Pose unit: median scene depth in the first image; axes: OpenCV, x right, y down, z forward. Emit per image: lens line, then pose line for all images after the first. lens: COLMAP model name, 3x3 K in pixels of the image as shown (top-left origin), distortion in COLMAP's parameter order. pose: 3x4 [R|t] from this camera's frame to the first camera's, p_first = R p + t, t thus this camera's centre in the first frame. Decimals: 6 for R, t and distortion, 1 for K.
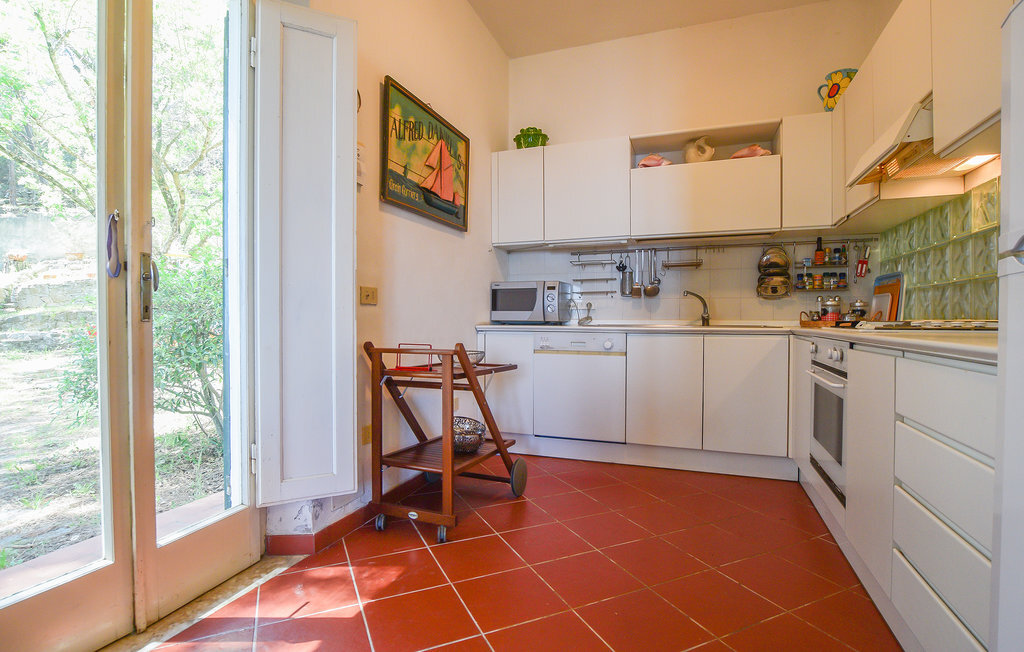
lens RADIAL K [[499.6, 0, 512.0], [0, 499.6, 326.0], [0, 0, 1]] dist [-0.003462, -0.000948]
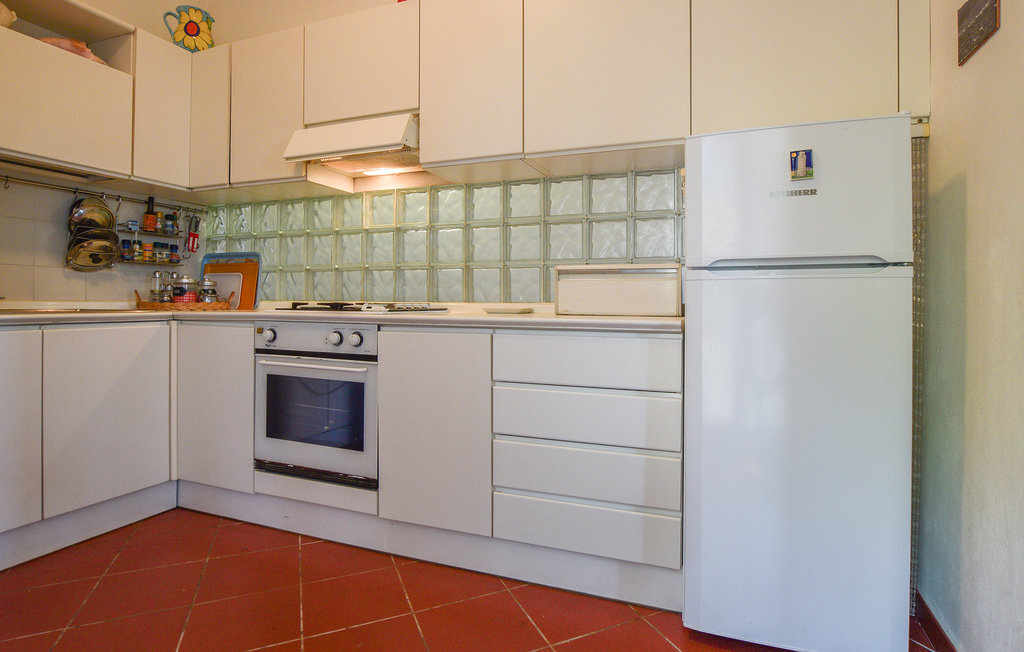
lens RADIAL K [[546.2, 0, 514.0], [0, 546.2, 300.8], [0, 0, 1]] dist [-0.000360, -0.000163]
pose [[0.015503, -0.000404, 0.999880, -0.248417], [0.008205, 0.999966, 0.000277, -0.007763], [-0.999846, 0.008200, 0.015506, 0.411305]]
